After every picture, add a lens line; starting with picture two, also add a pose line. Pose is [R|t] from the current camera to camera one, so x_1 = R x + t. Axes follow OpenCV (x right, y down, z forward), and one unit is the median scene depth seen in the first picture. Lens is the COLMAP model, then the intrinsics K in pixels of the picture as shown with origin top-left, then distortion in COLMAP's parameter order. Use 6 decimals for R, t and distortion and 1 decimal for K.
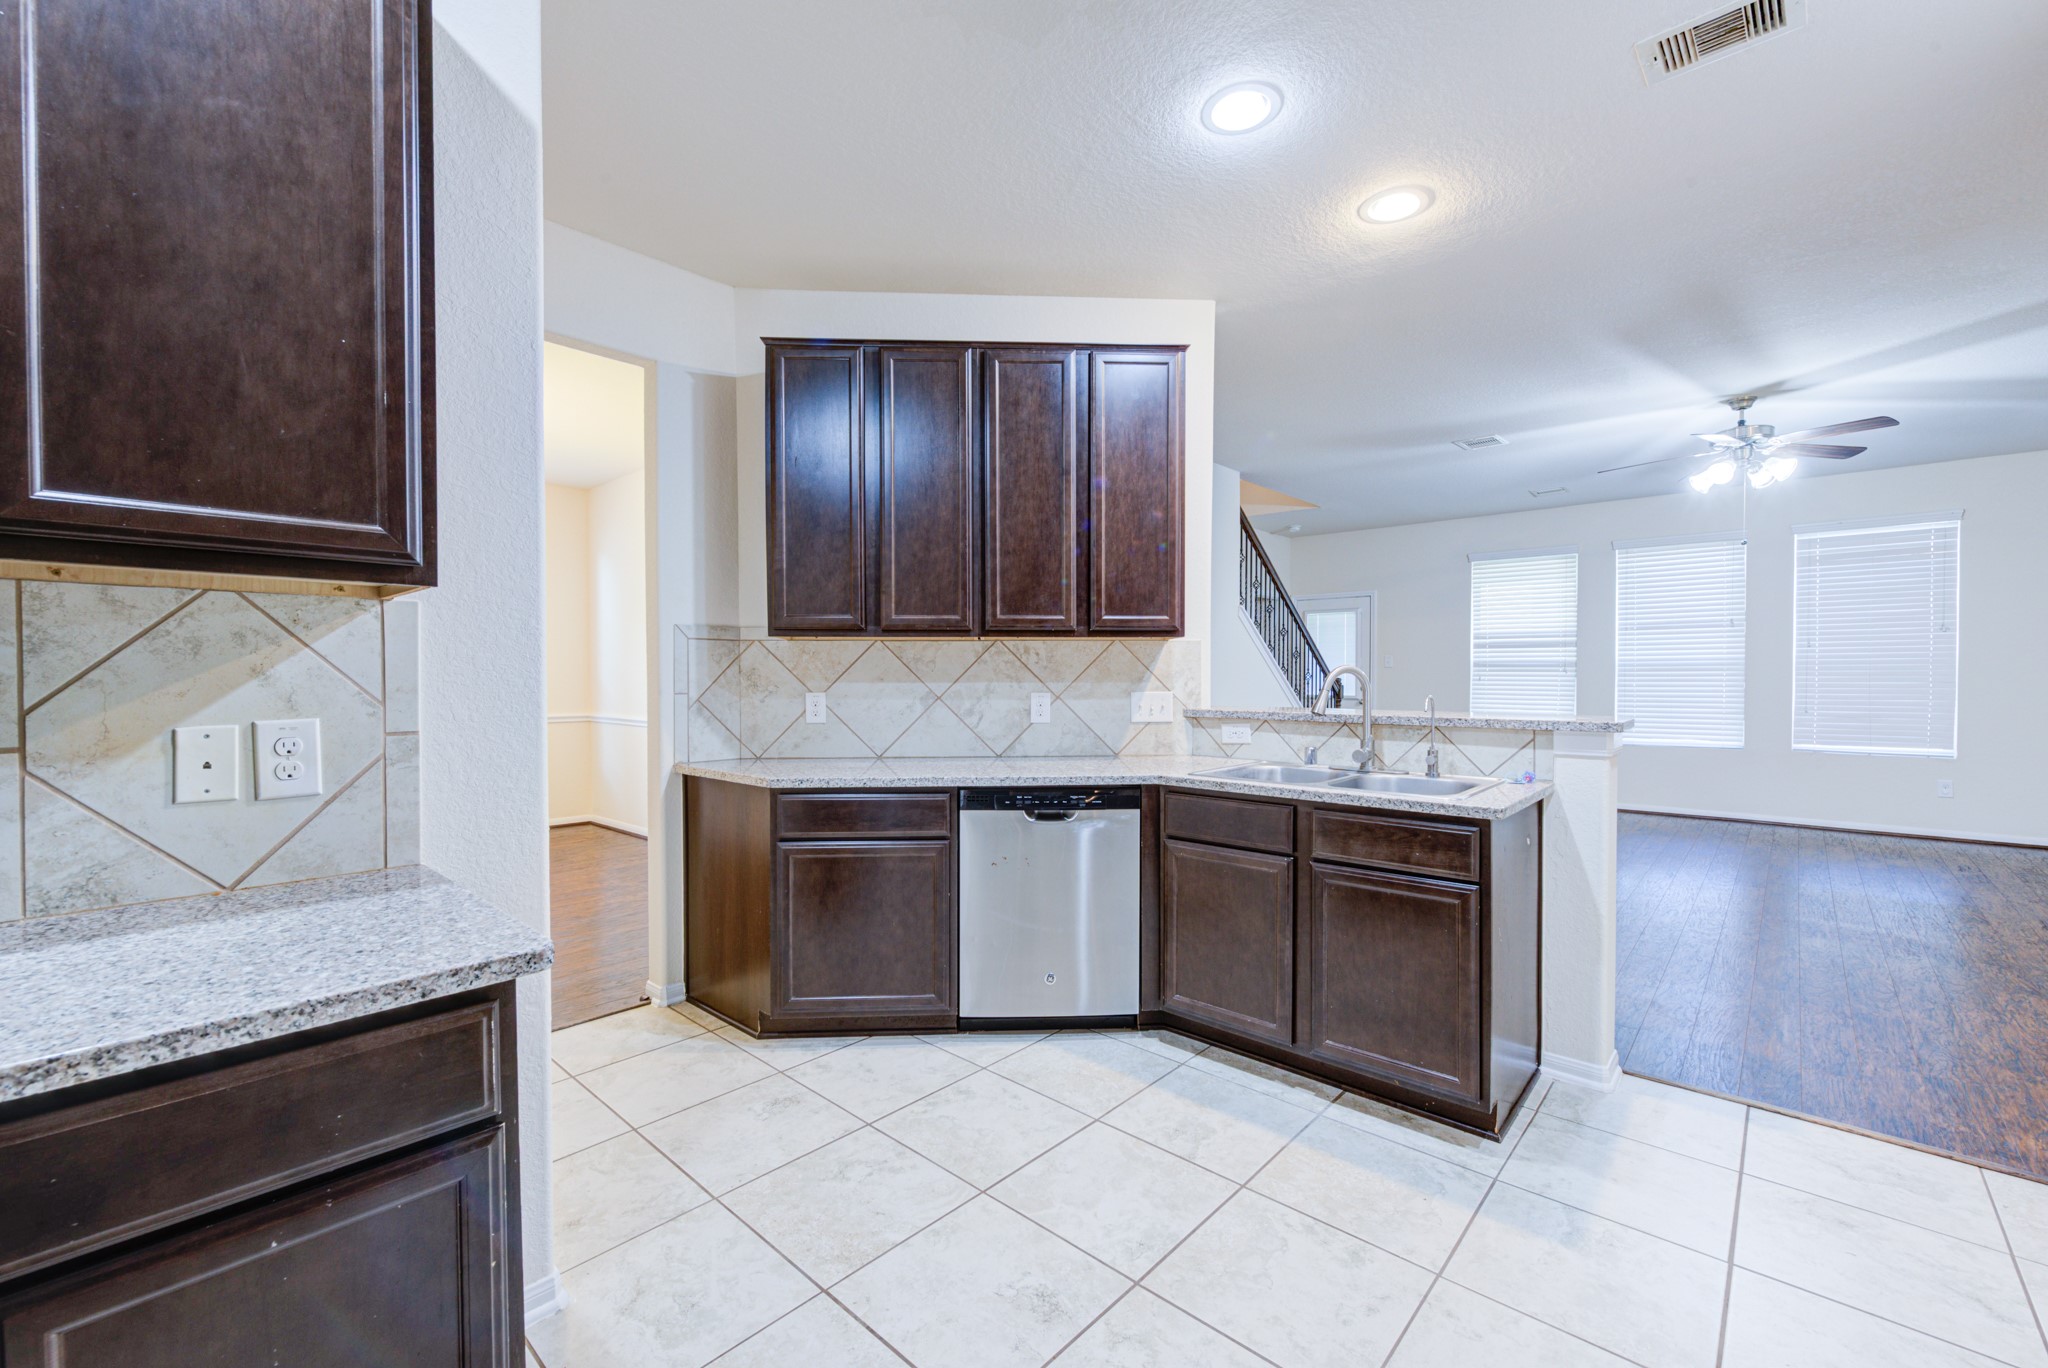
lens RADIAL K [[841.2, 0, 1024.1], [0, 841.2, 689.4], [0, 0, 1]] dist [-0.002274, -0.000817]
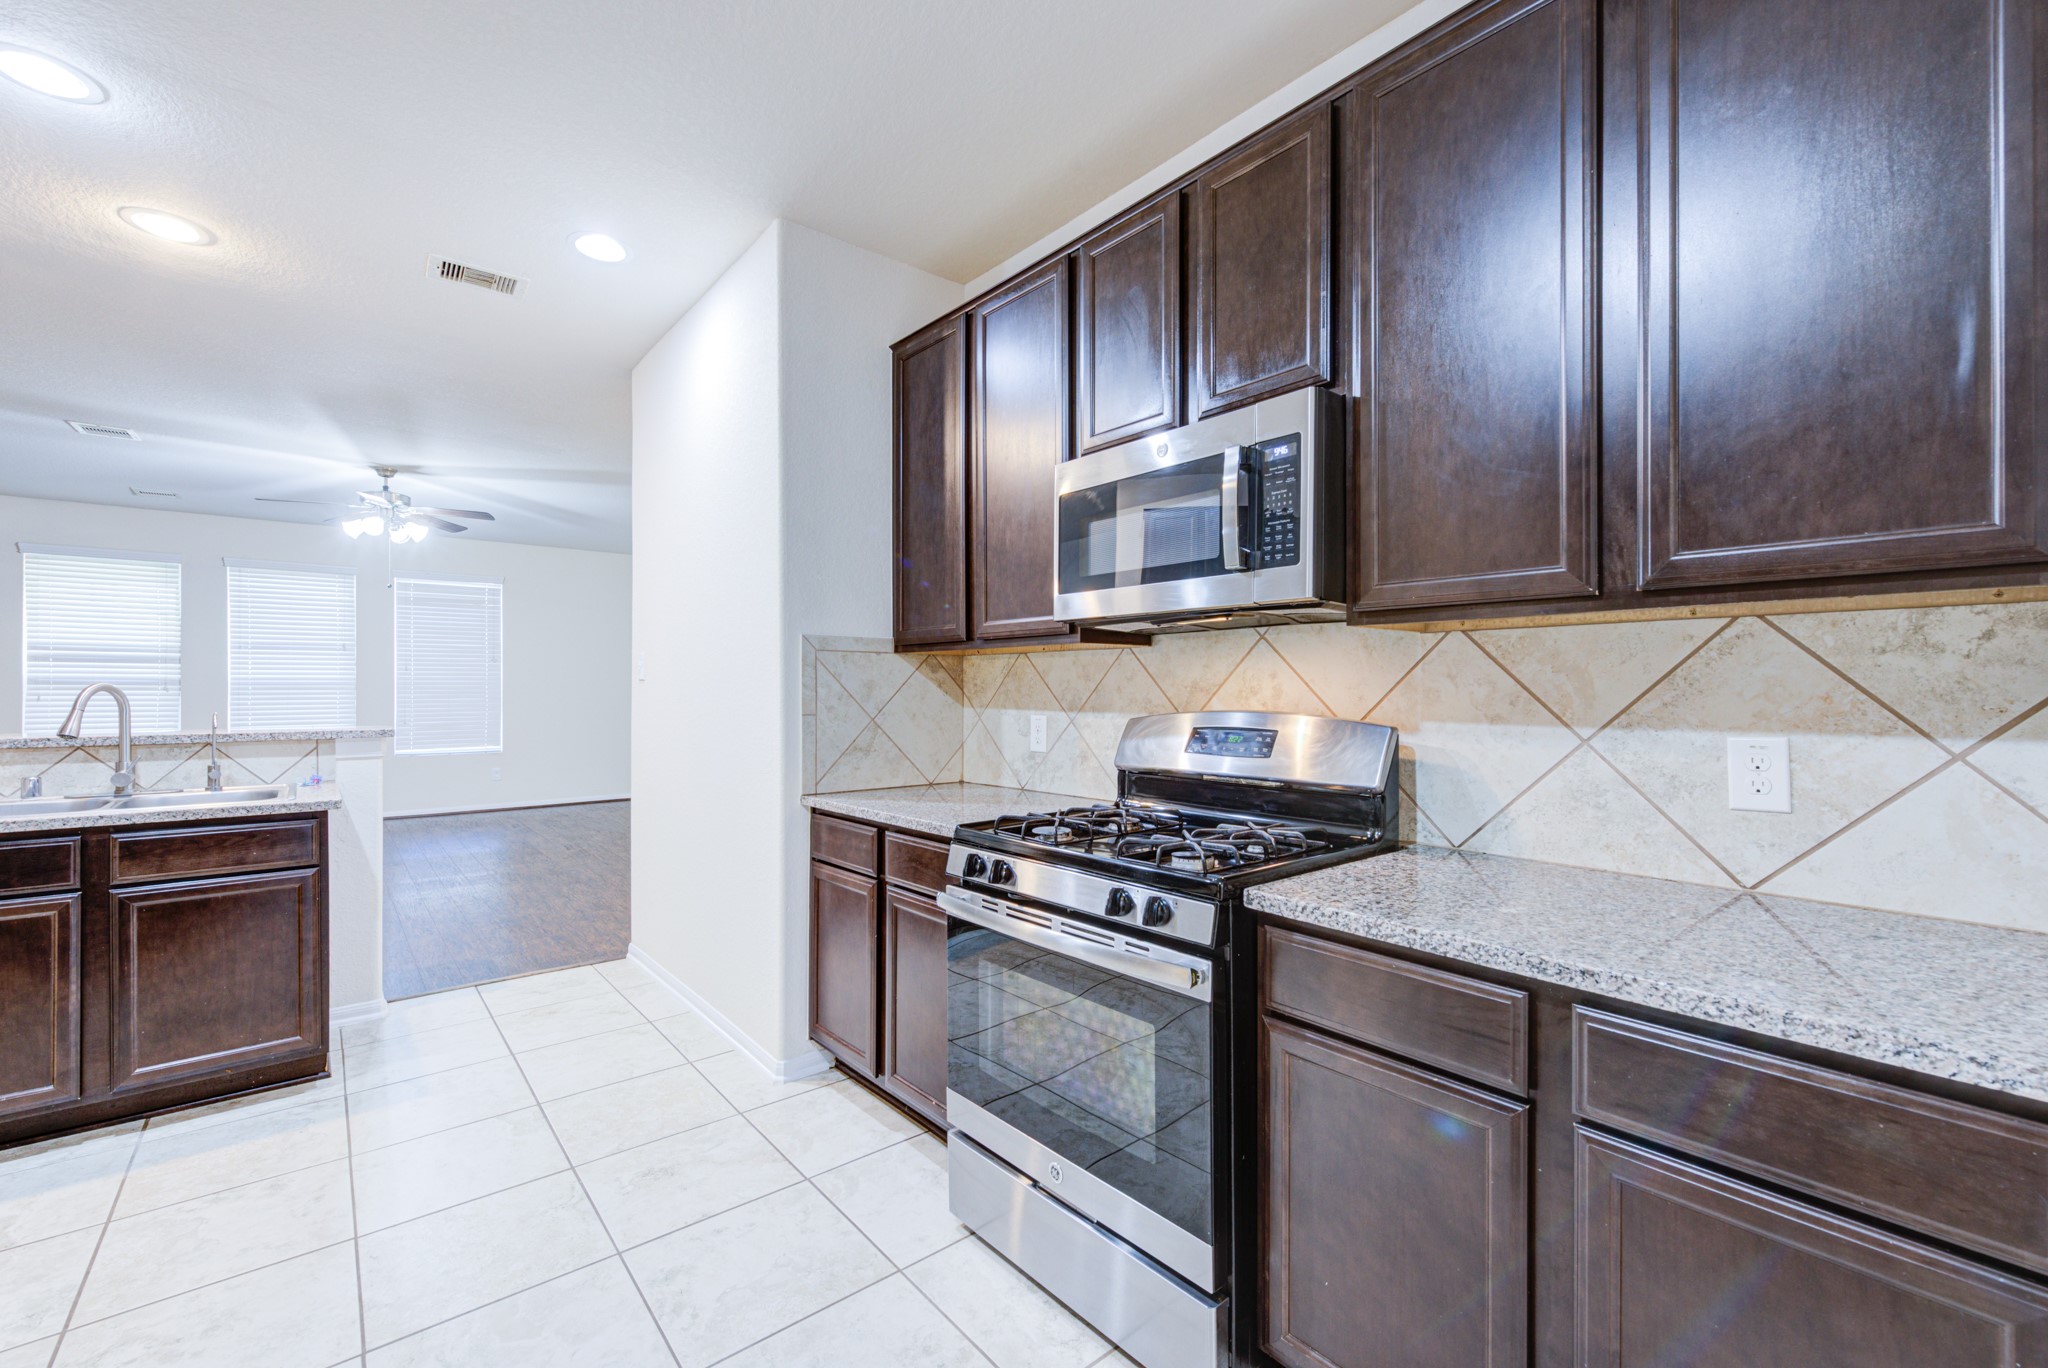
lens RADIAL K [[841.2, 0, 1026.4], [0, 841.2, 686.9], [0, 0, 1]] dist [-0.002274, -0.000817]
pose [[0.125169, 0.005708, 0.992119, -0.338650], [0.019473, 0.999777, -0.008209, 0.002566], [-0.991944, 0.020347, 0.125030, -0.107700]]
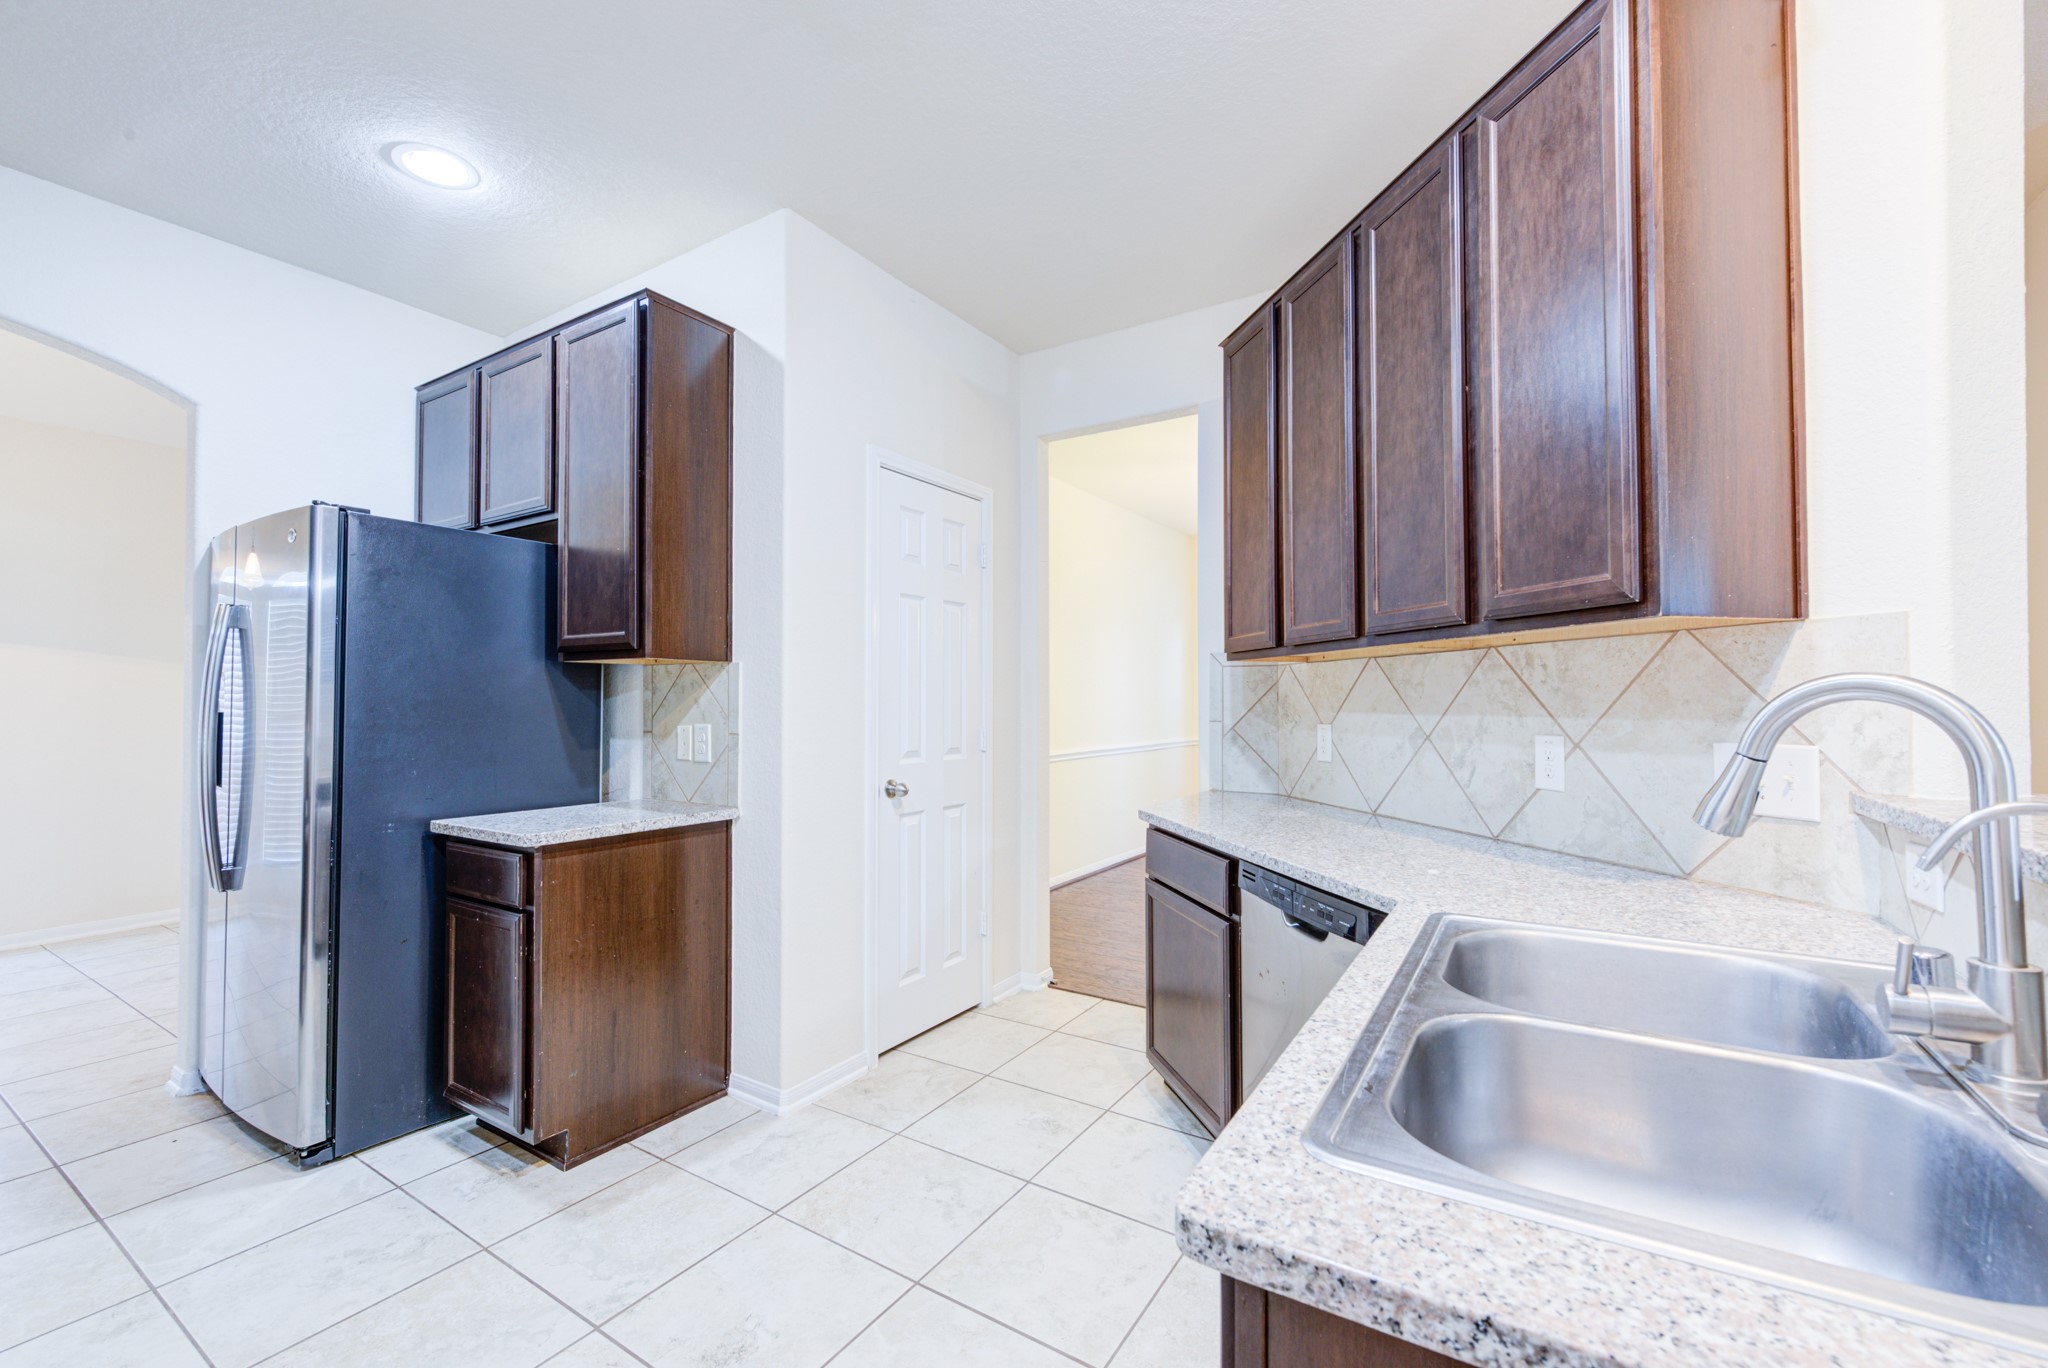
lens RADIAL K [[841.2, 0, 1019.1], [0, 841.2, 690.9], [0, 0, 1]] dist [-0.002274, -0.000817]
pose [[0.172029, -0.012398, -0.985014, 0.509598], [-0.018038, 0.999714, -0.015733, -0.010601], [0.984927, 0.020474, 0.171756, 0.559220]]
